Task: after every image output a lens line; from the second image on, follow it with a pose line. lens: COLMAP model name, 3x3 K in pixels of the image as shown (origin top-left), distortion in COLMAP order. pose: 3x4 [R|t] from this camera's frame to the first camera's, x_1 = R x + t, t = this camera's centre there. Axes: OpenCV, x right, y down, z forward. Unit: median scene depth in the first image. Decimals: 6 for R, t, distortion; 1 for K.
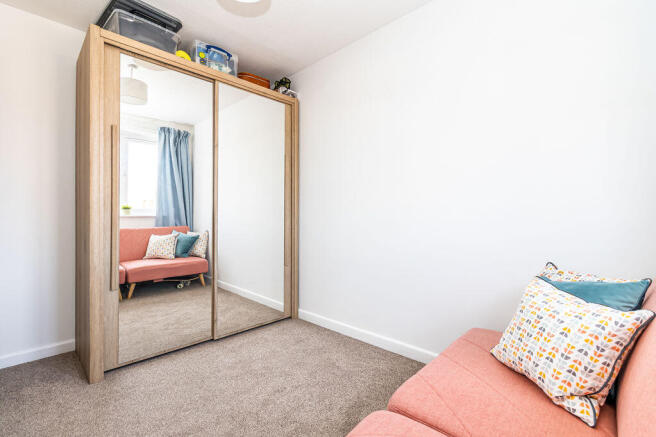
lens RADIAL K [[301.8, 0, 339.6], [0, 301.8, 217.0], [0, 0, 1]] dist [0.000855, 0.000089]
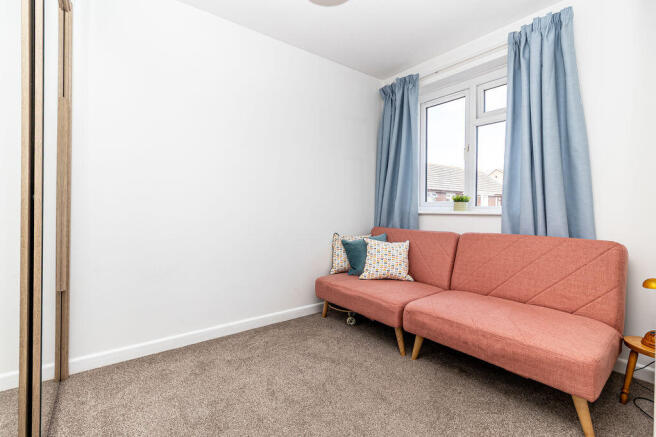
lens RADIAL K [[298.6, 0, 328.5], [0, 298.6, 212.0], [0, 0, 1]] dist [0.030256, 0.000086]
pose [[0.161075, -0.001313, 0.986941, -1.000920], [-0.014524, 0.999888, 0.003700, 0.009020], [-0.986835, -0.014930, 0.161037, 0.625454]]
